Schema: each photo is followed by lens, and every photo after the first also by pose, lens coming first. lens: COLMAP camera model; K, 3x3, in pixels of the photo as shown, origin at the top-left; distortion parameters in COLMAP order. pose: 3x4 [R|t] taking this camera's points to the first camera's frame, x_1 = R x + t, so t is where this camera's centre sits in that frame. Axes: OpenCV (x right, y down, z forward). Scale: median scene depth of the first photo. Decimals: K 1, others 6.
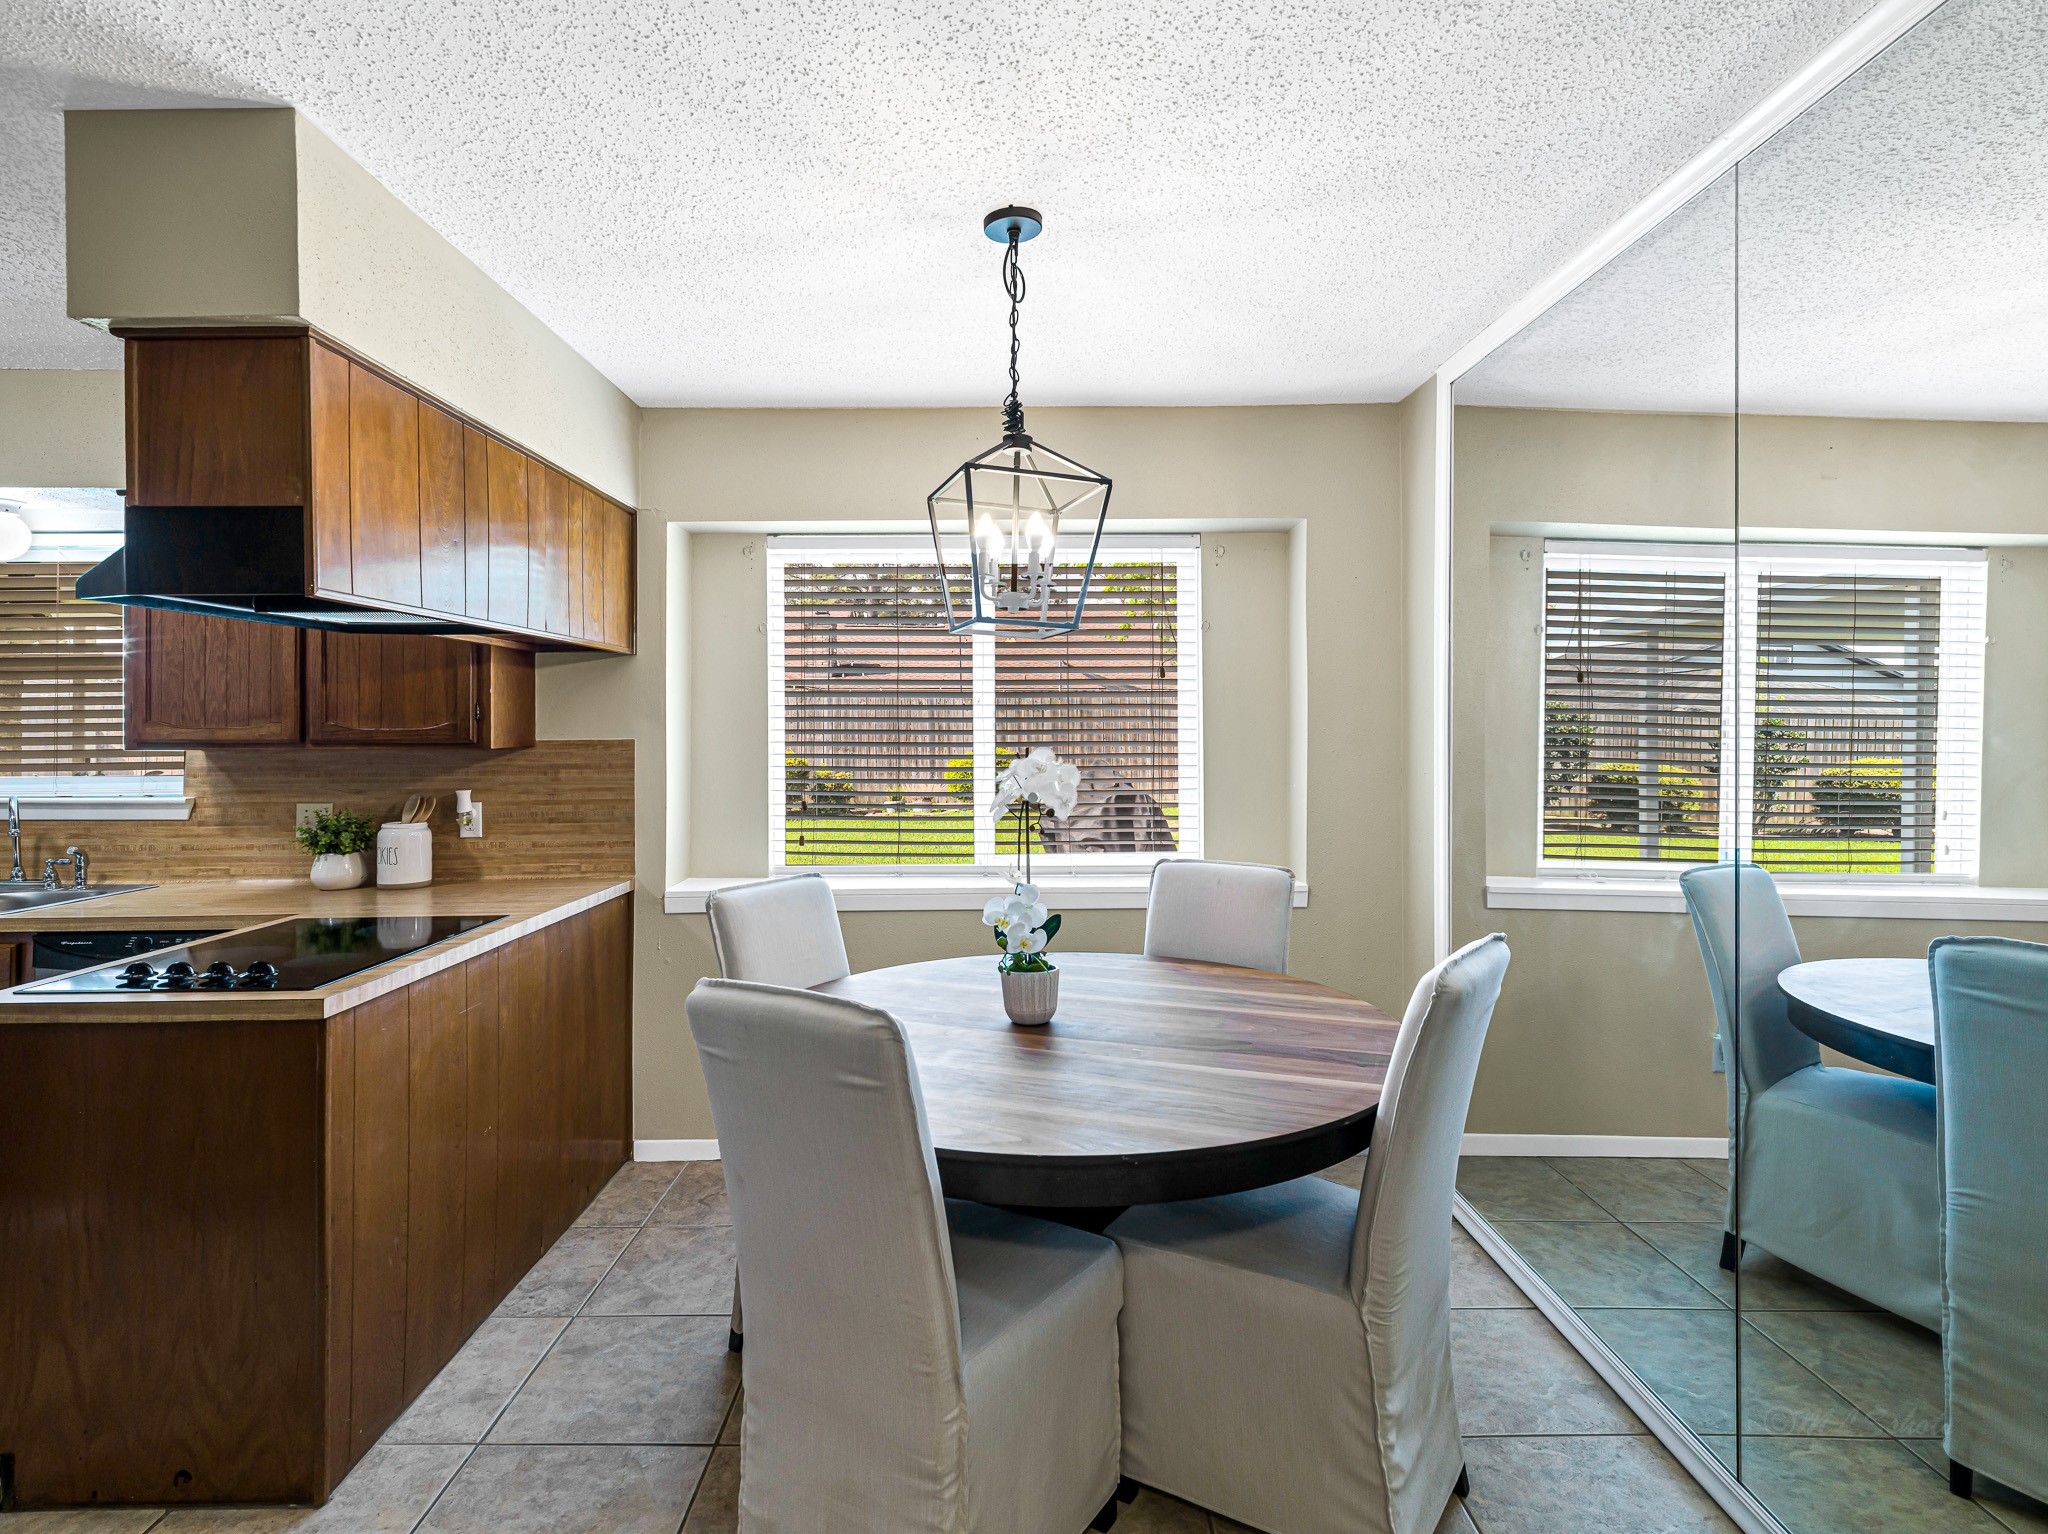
lens RADIAL K [[1064.1, 0, 997.2], [0, 1064.1, 718.6], [0, 0, 1]] dist [0.001072, -0.001111]
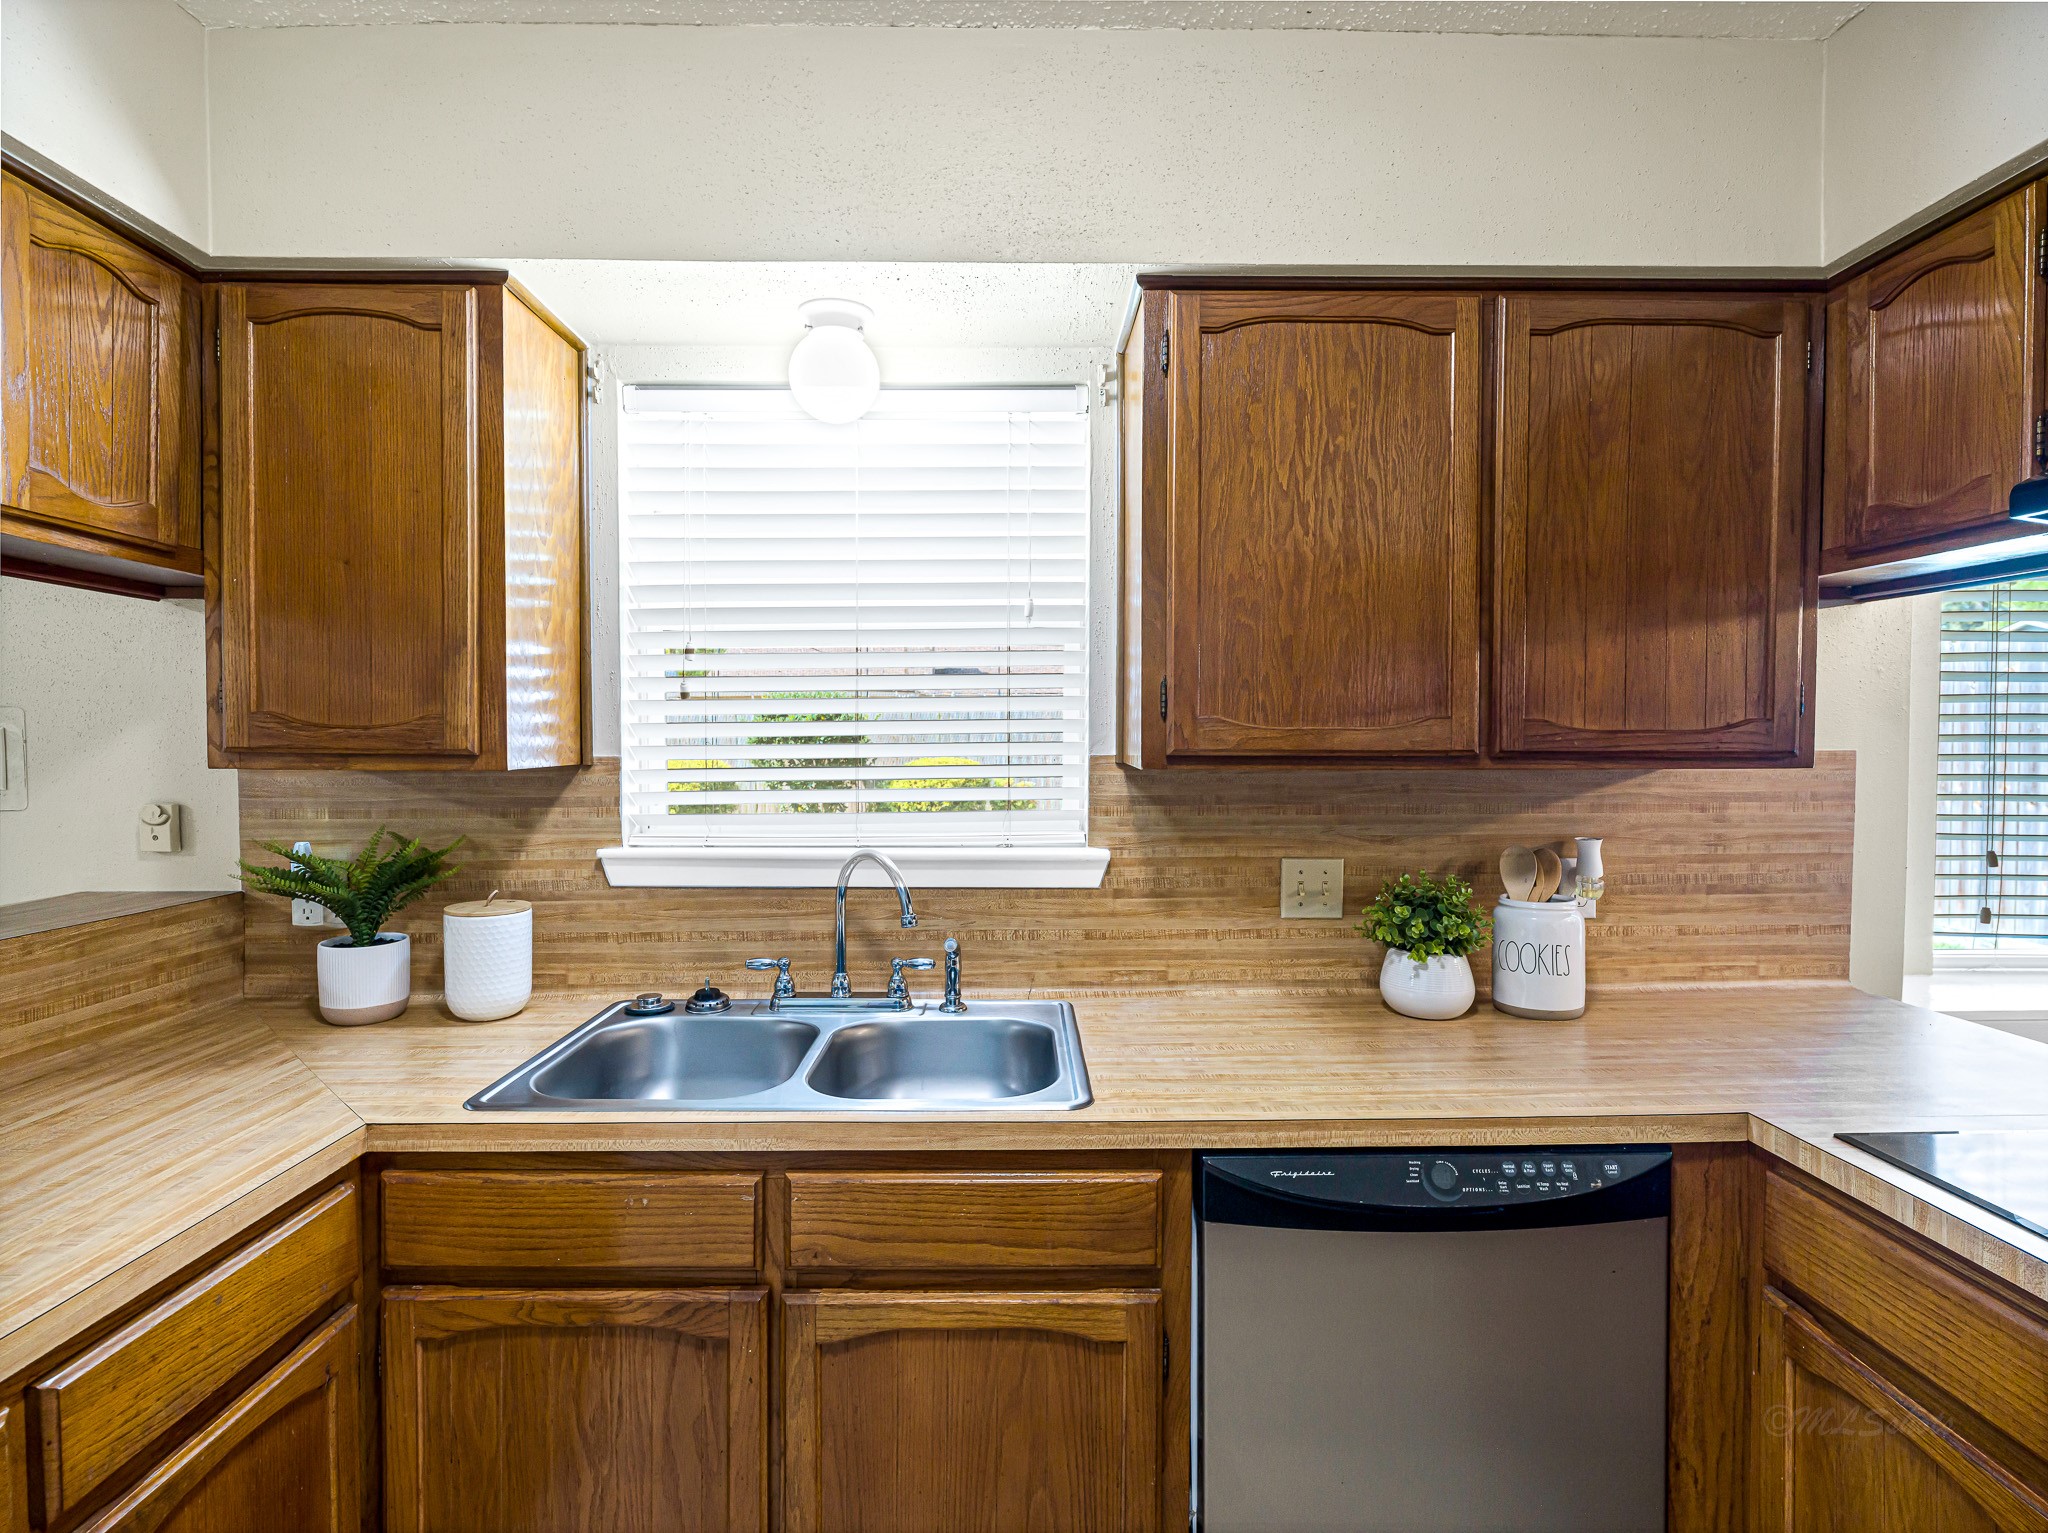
lens RADIAL K [[1048.6, 0, 1015.7], [0, 1048.6, 755.5], [0, 0, 1]] dist [0.001545, -0.001514]
pose [[0.999996, 0.002651, -0.000239, -0.804541], [-0.002644, 0.999600, 0.028158, 0.007340], [0.000314, -0.028157, 0.999603, 0.429730]]
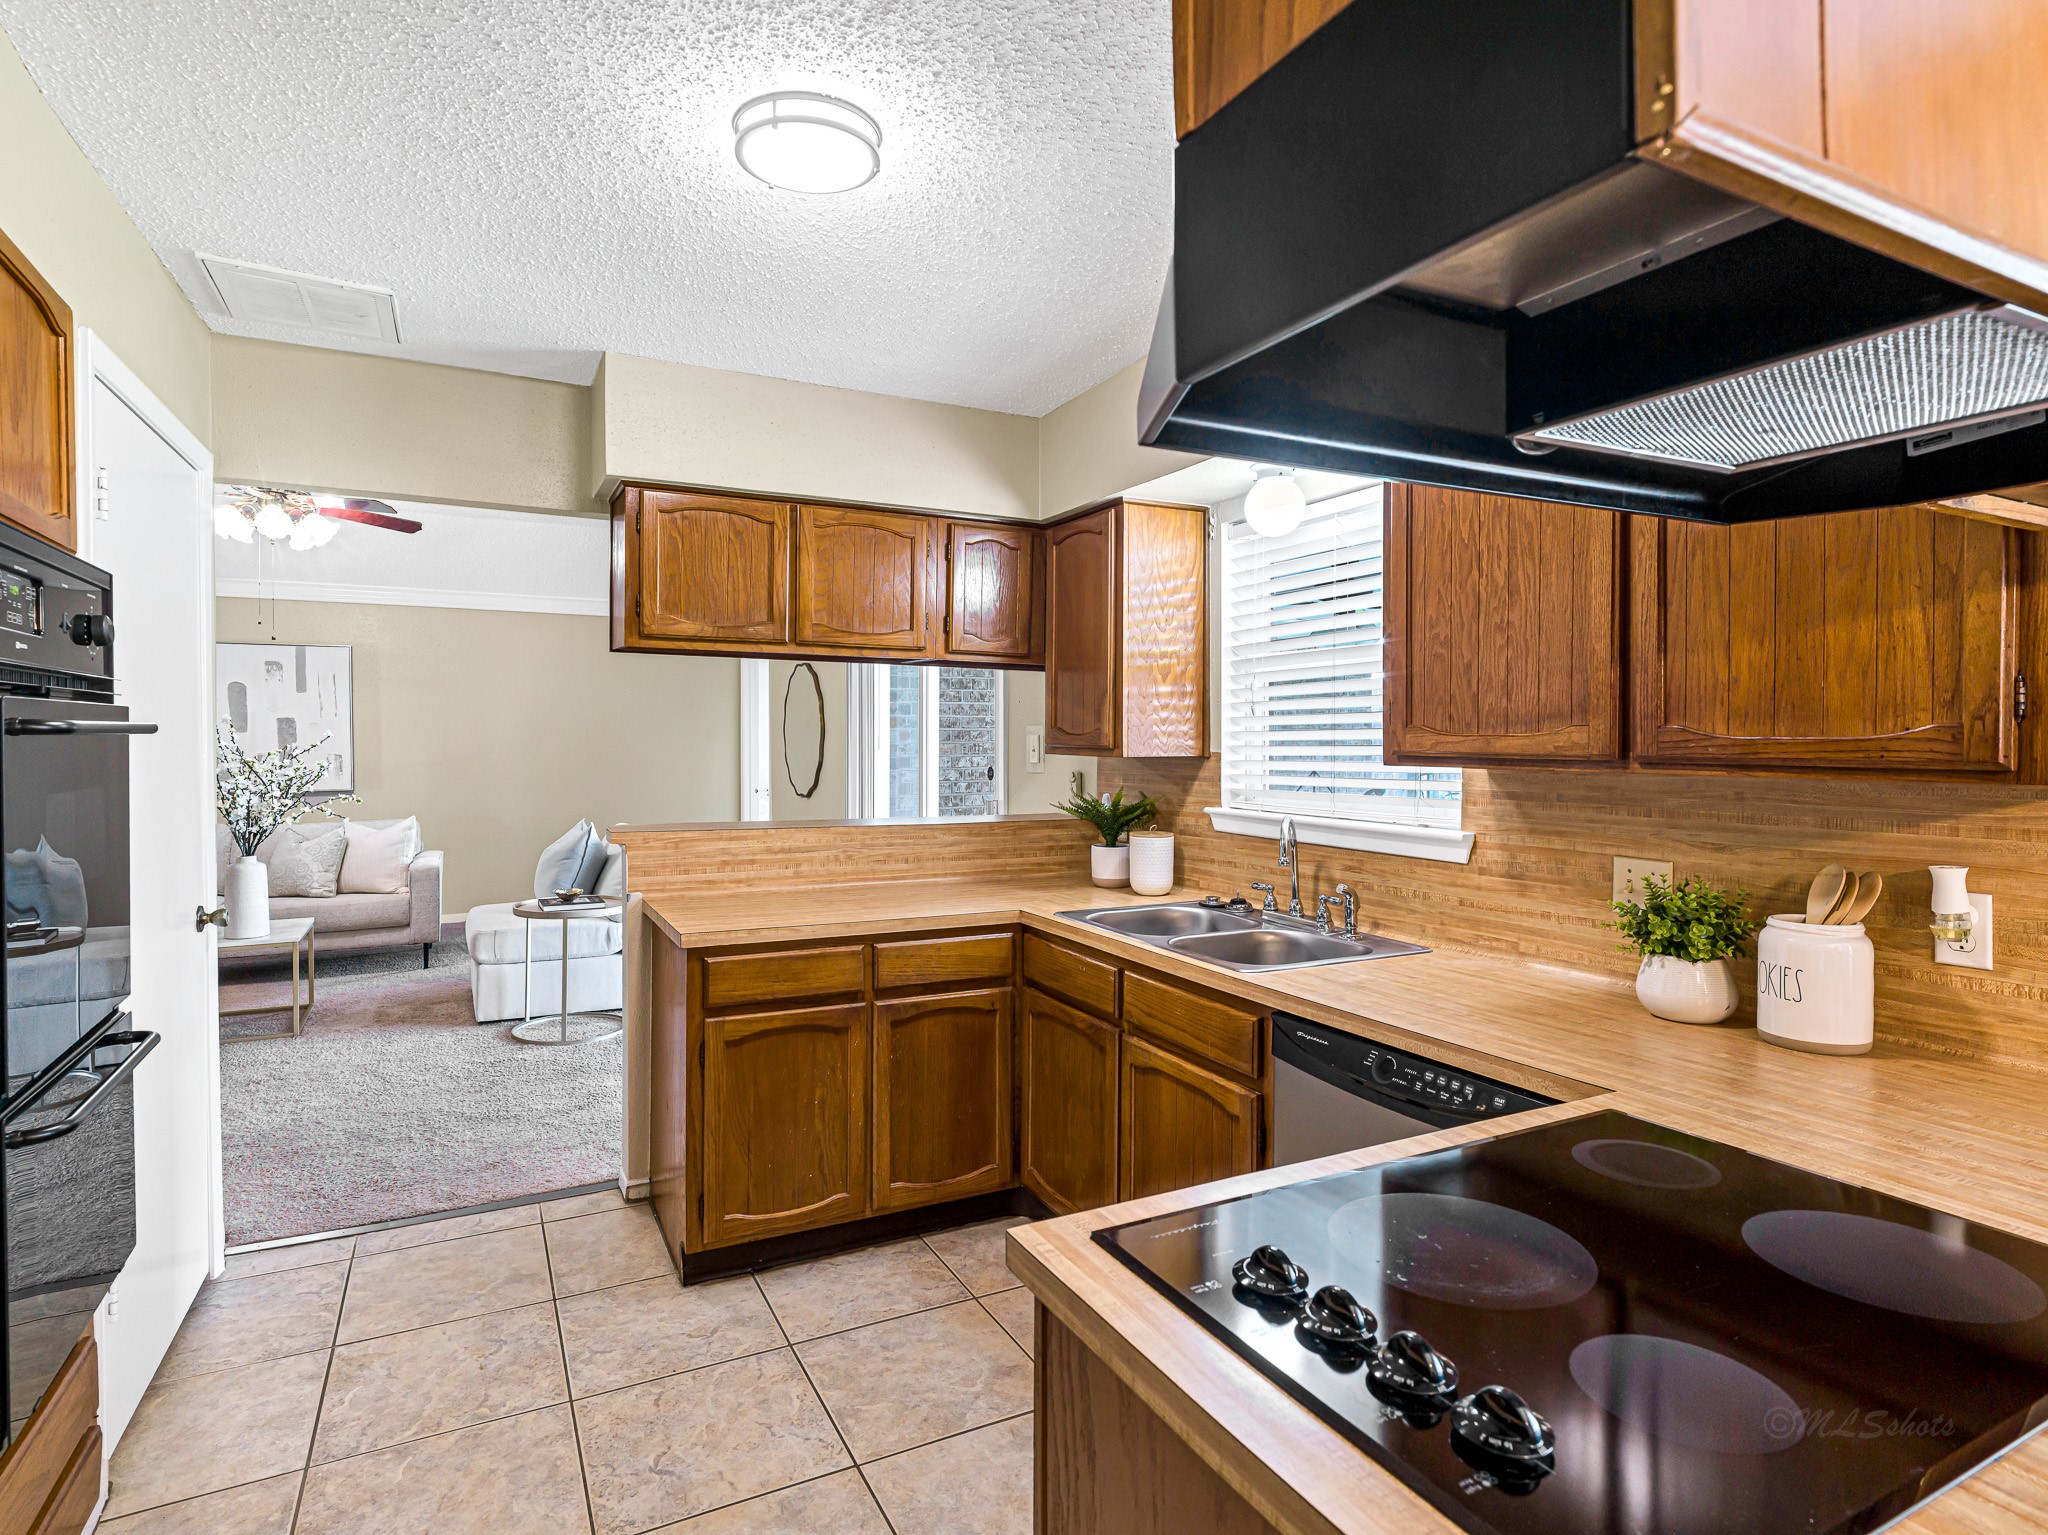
lens RADIAL K [[1058.0, 0, 996.2], [0, 1058.0, 744.5], [0, 0, 1]] dist [0.000862, -0.008007]
pose [[0.440511, 0.010282, -0.897688, -0.264833], [0.005158, 0.999889, 0.013984, 0.003775], [0.897733, -0.010790, 0.440409, 0.406617]]
